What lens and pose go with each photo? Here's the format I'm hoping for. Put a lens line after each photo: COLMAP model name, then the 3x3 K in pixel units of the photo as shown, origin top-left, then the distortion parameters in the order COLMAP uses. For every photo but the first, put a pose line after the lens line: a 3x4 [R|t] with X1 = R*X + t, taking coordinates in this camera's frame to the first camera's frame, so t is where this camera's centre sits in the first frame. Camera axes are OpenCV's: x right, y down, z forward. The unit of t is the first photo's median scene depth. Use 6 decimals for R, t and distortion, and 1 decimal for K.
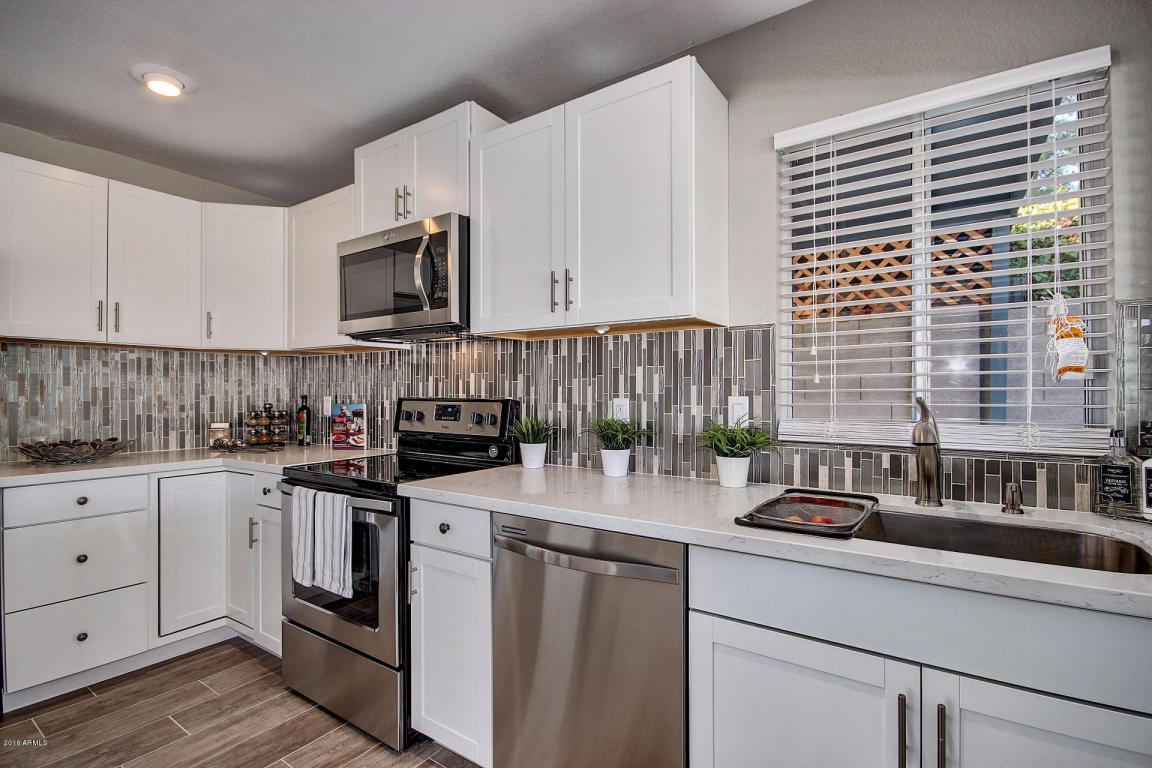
lens RADIAL K [[531.4, 0, 586.5], [0, 531.4, 389.2], [0, 0, 1]] dist [0.003348, -0.008619]
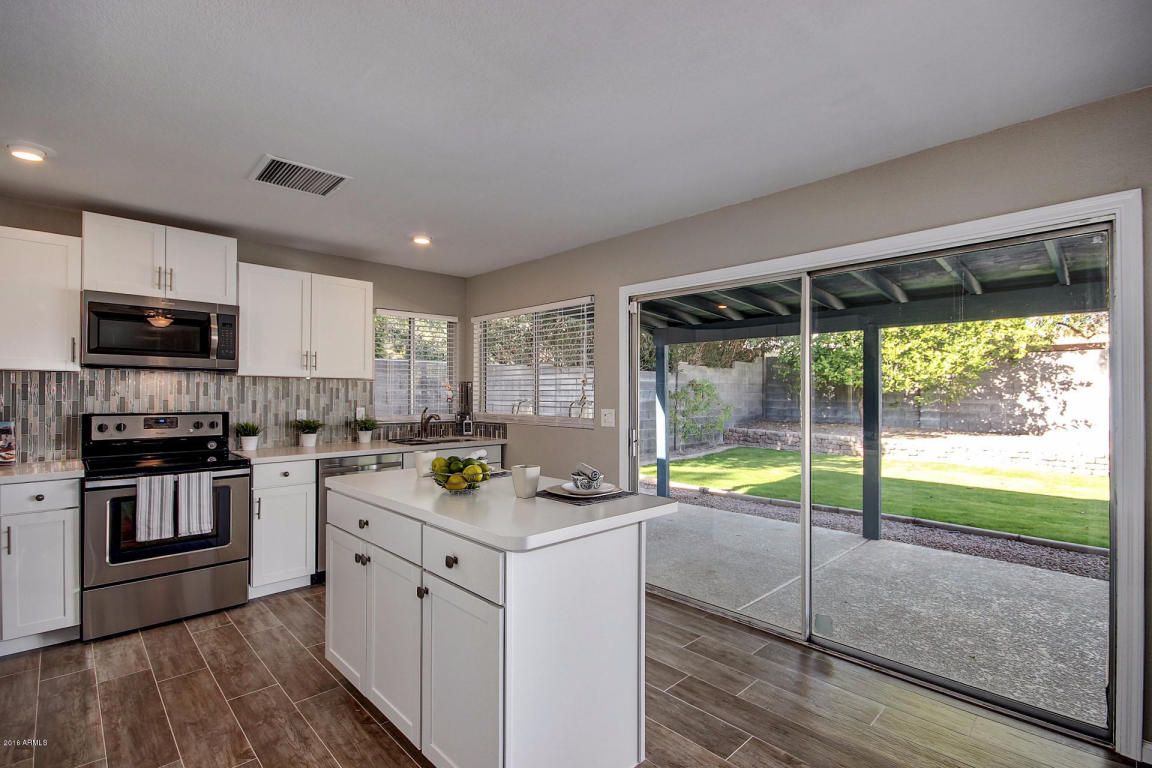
lens RADIAL K [[529.0, 0, 580.9], [0, 529.0, 391.1], [0, 0, 1]] dist [0.002075, -0.007167]
pose [[0.200683, 0.008045, 0.979623, -1.608559], [-0.008452, 0.999943, -0.006480, -0.046157], [-0.979620, -0.006979, 0.200740, -0.421950]]
